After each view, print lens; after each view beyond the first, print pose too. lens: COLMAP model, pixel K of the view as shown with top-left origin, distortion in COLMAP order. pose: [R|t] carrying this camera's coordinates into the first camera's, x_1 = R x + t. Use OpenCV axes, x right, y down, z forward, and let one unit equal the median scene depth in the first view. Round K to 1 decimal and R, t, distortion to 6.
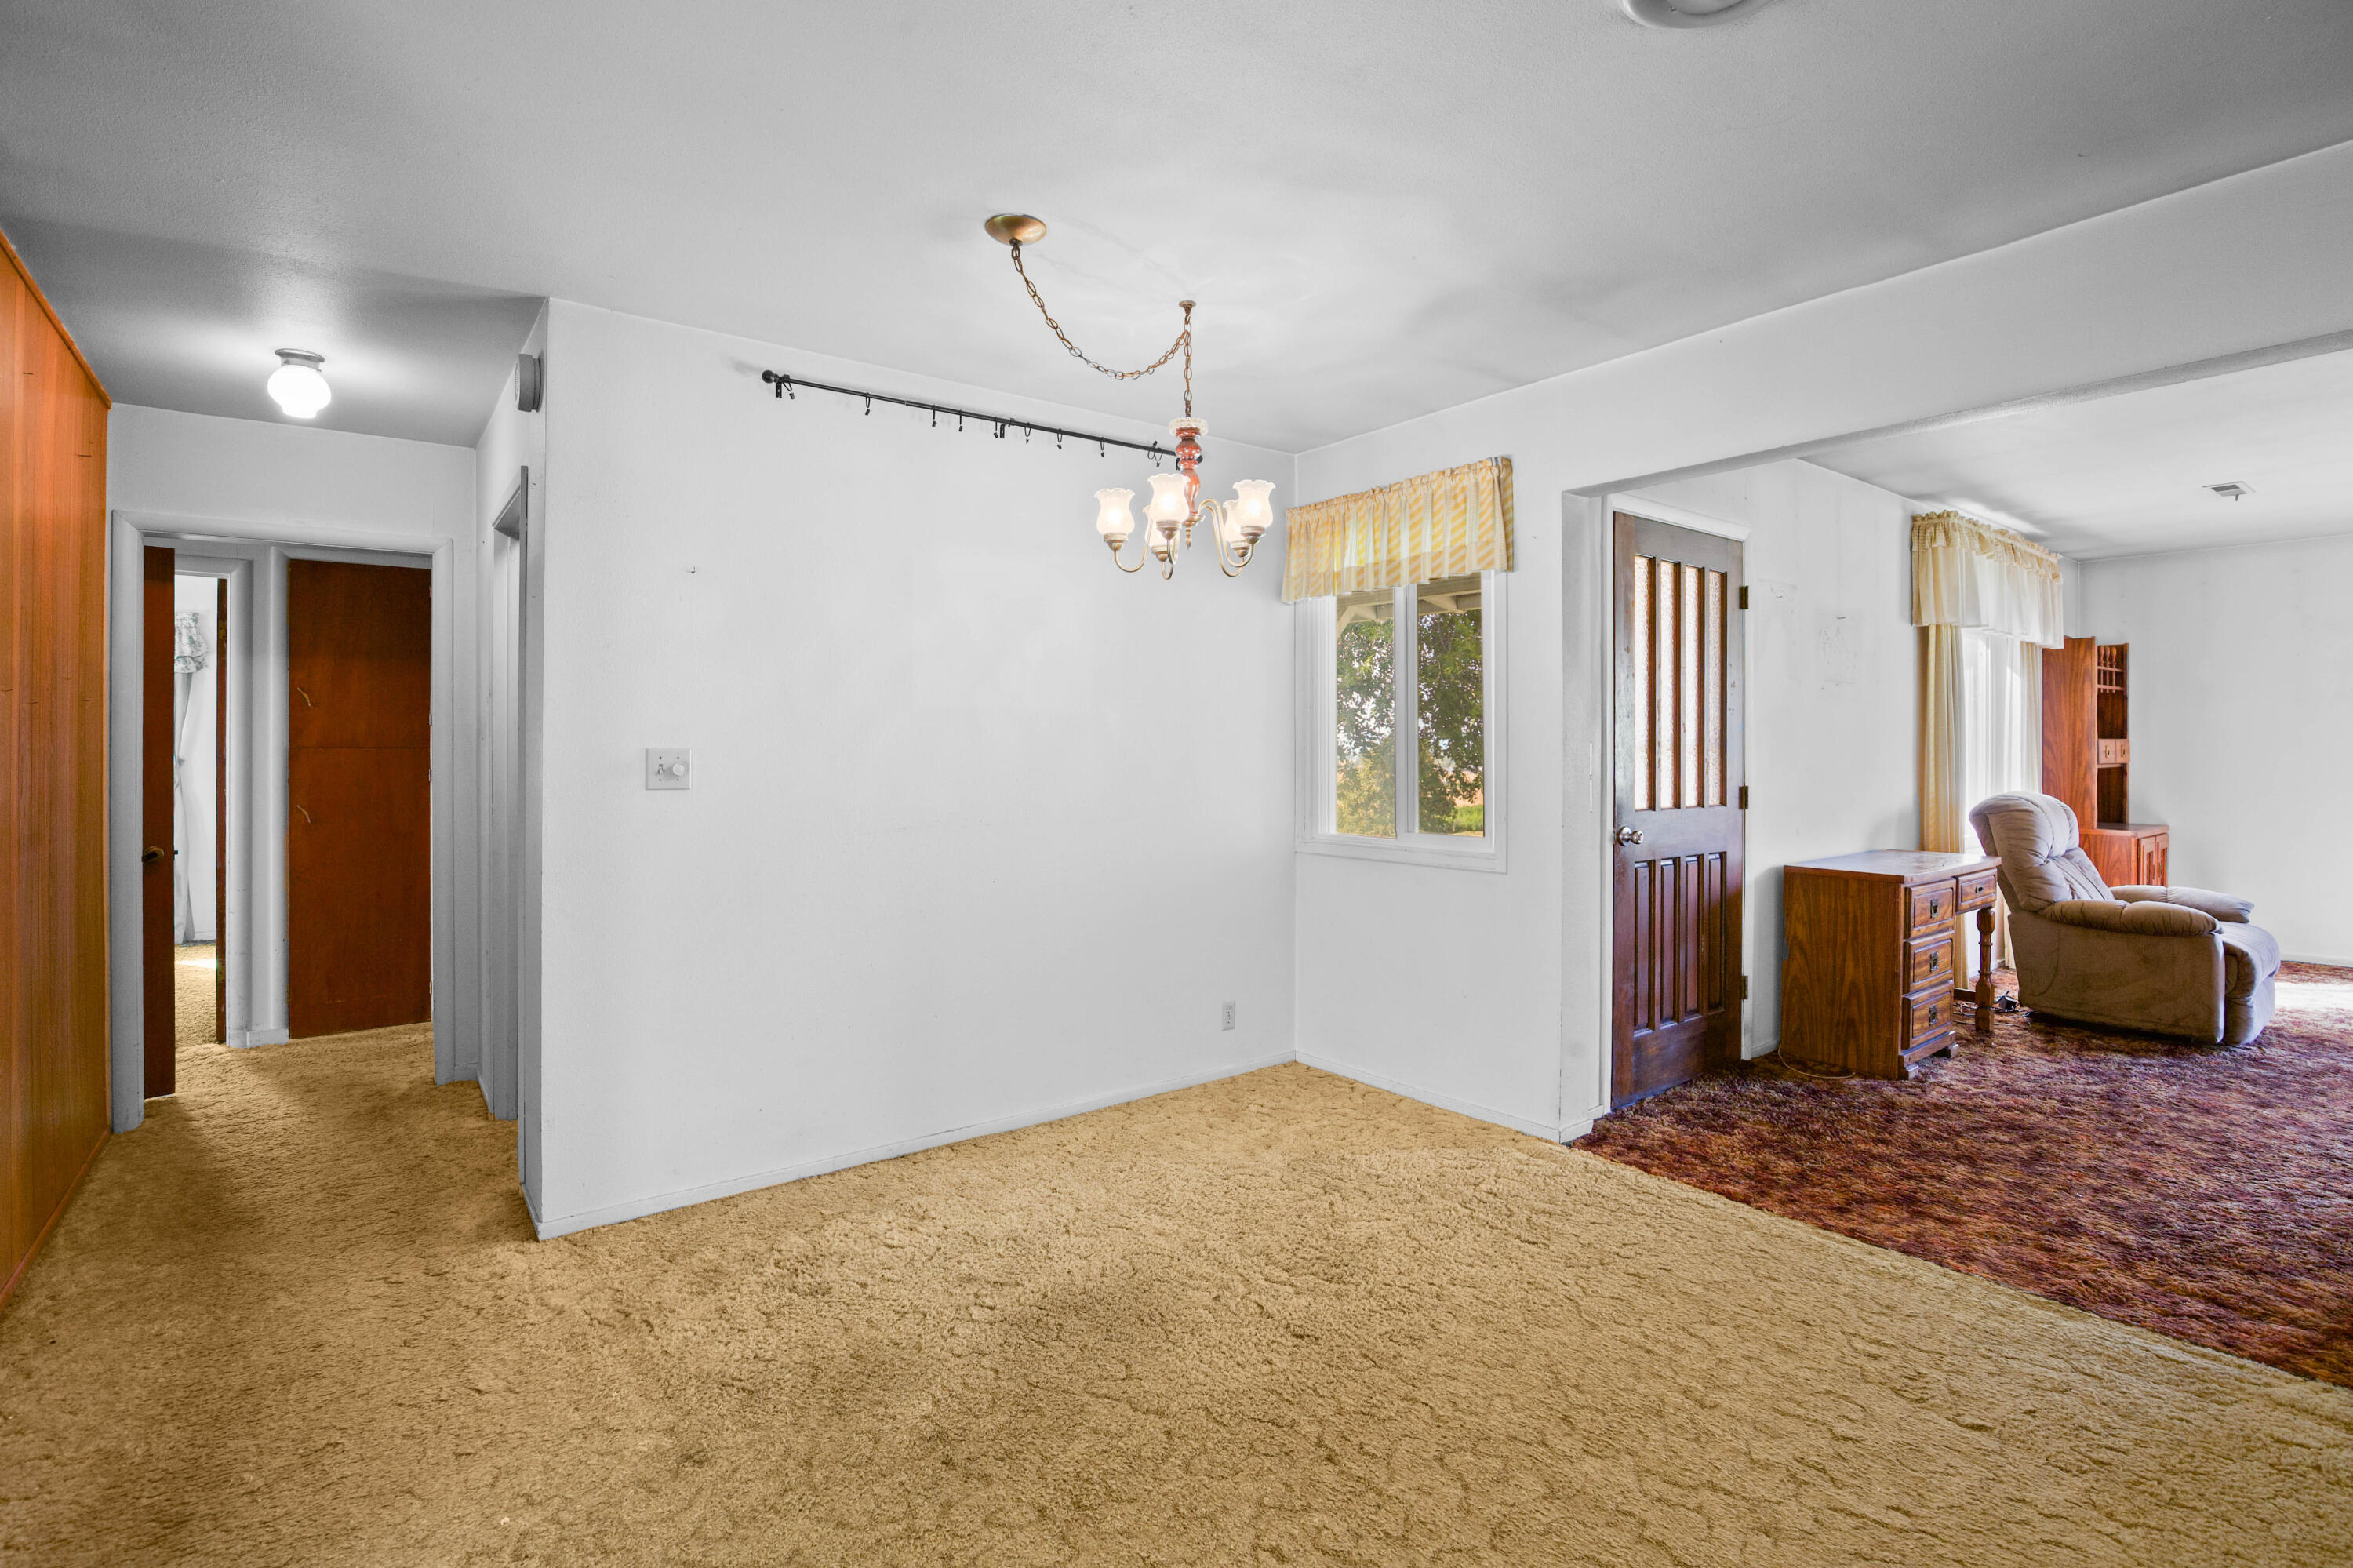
lens RADIAL K [[1108.1, 0, 1162.7], [0, 1108.1, 741.2], [0, 0, 1]] dist [-0.031217, 0.000746]
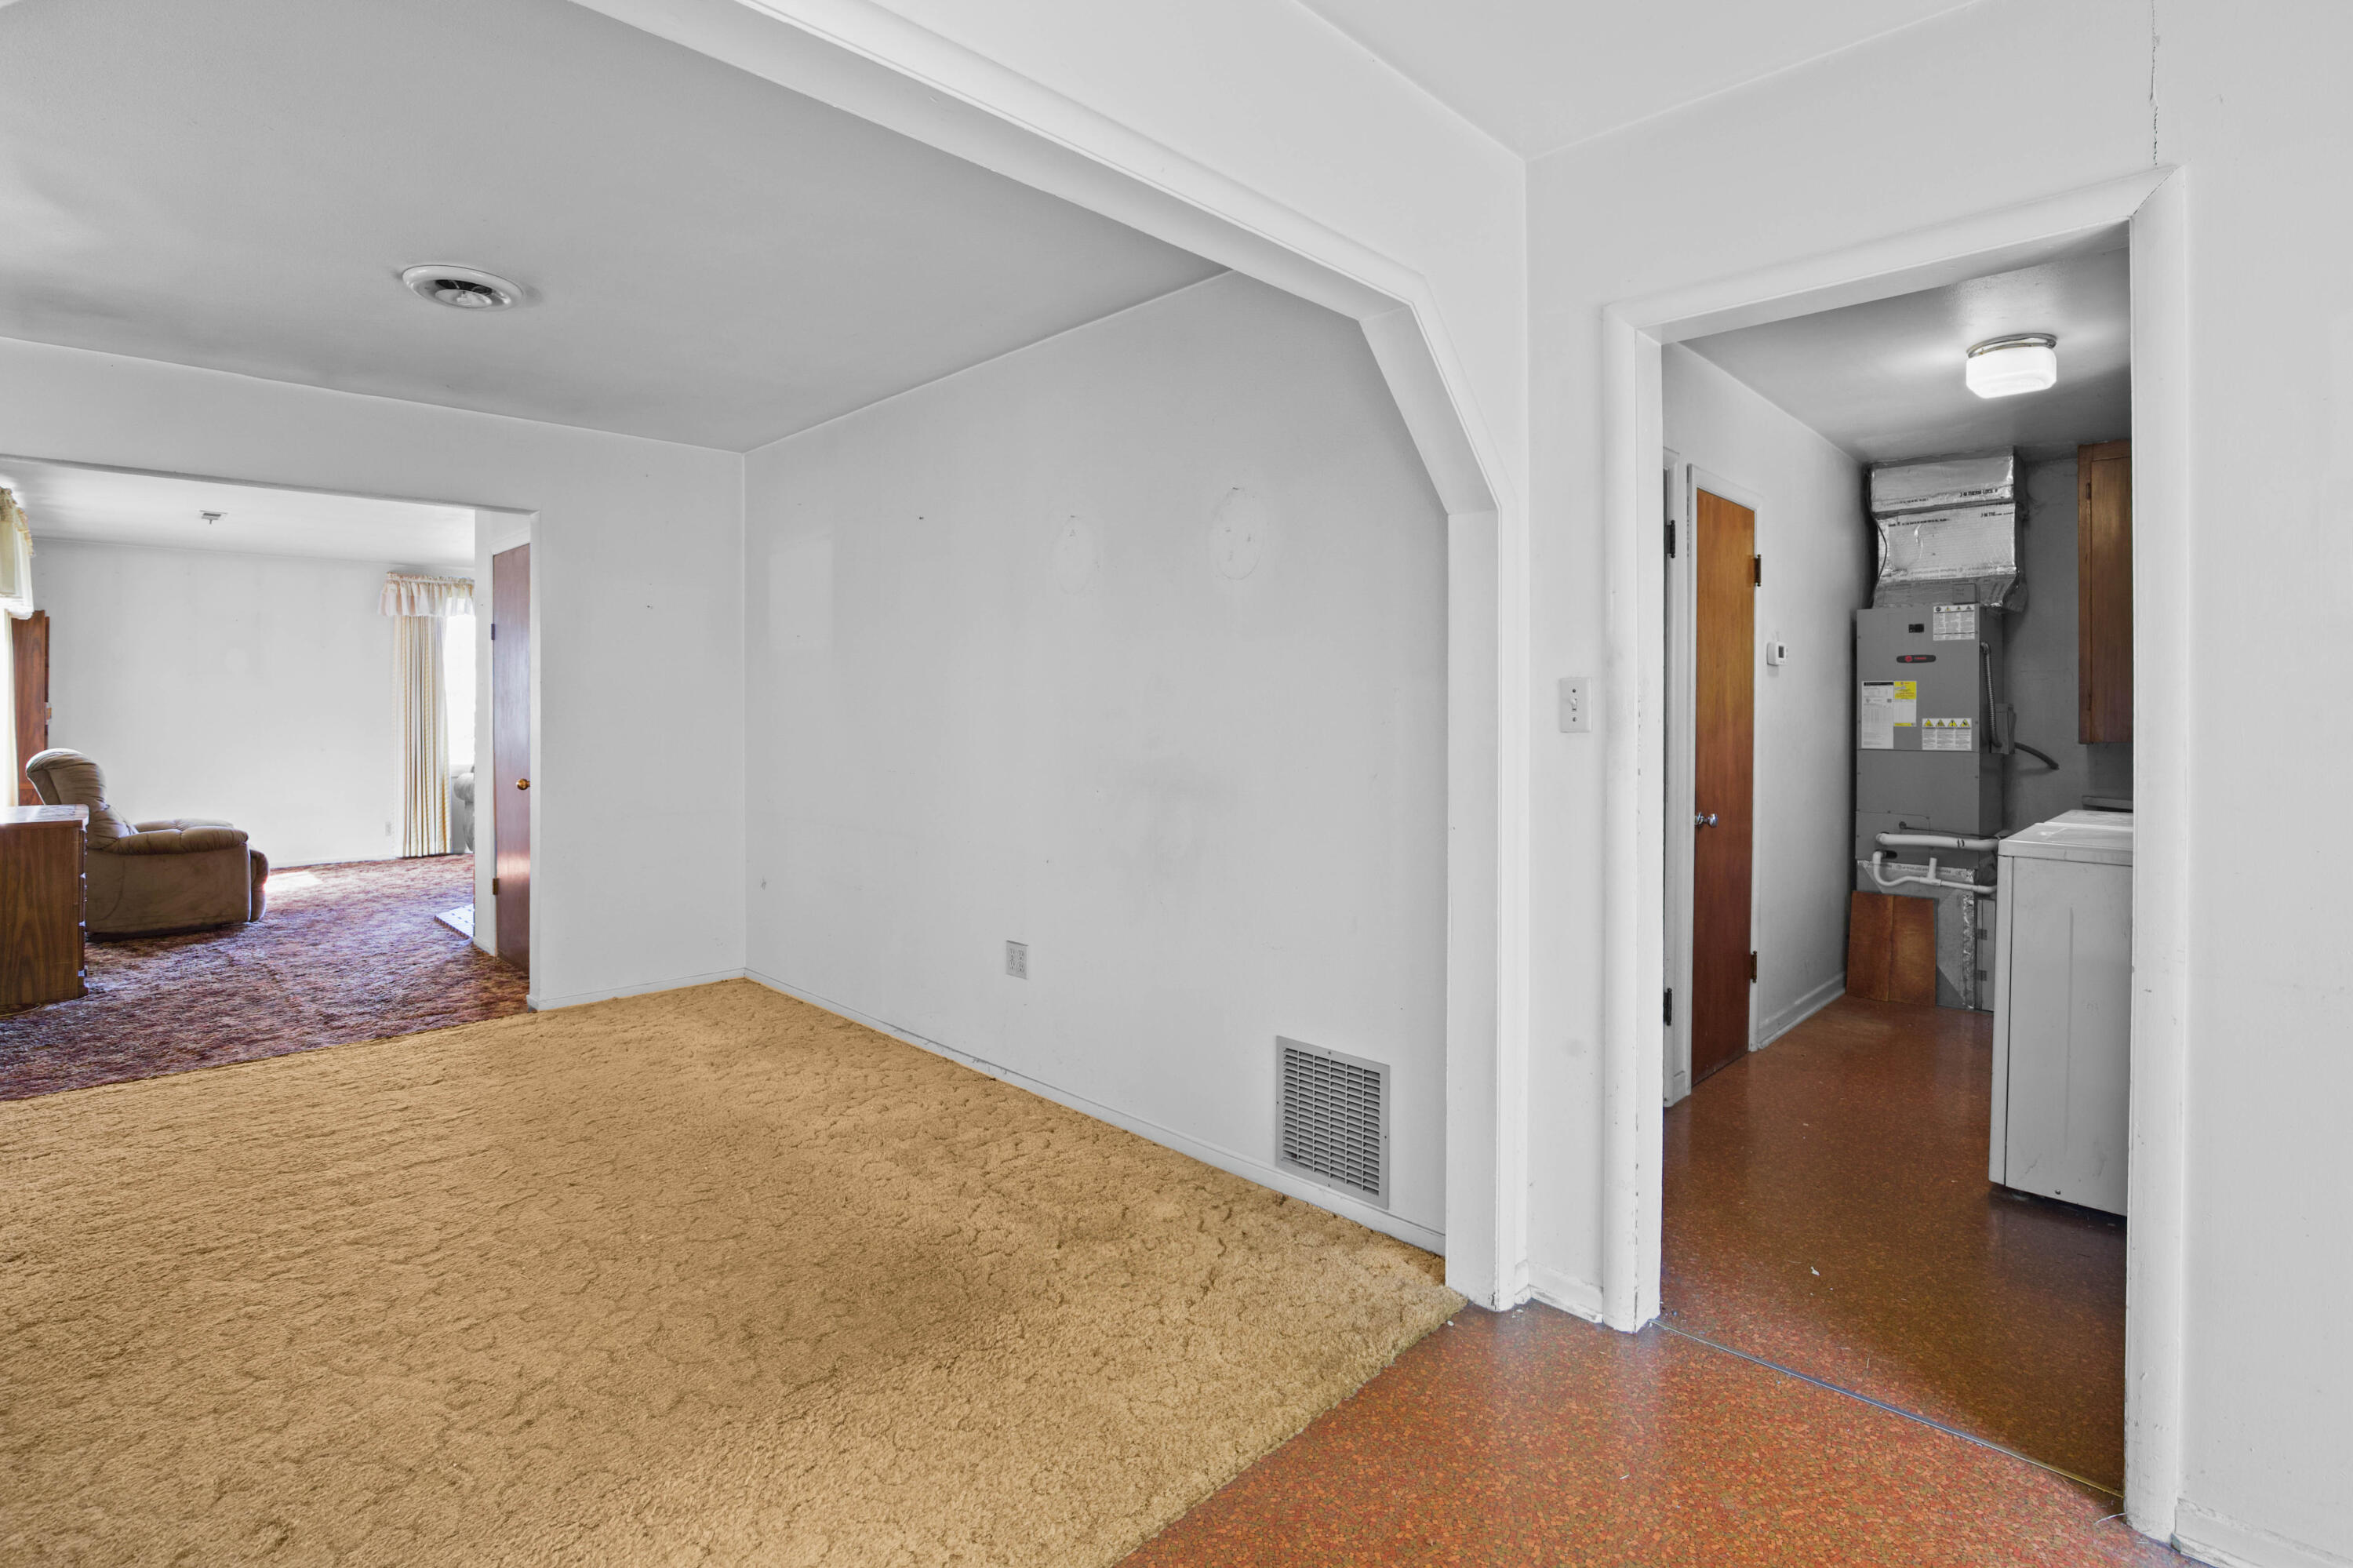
lens RADIAL K [[1108.1, 0, 1172.2], [0, 1108.1, 712.5], [0, 0, 1]] dist [-0.031217, 0.000746]
pose [[-0.149339, -0.004753, 0.988775, -0.584698], [0.001471, 0.999986, 0.005029, 0.005056], [-0.988785, 0.002205, -0.149329, 0.024084]]
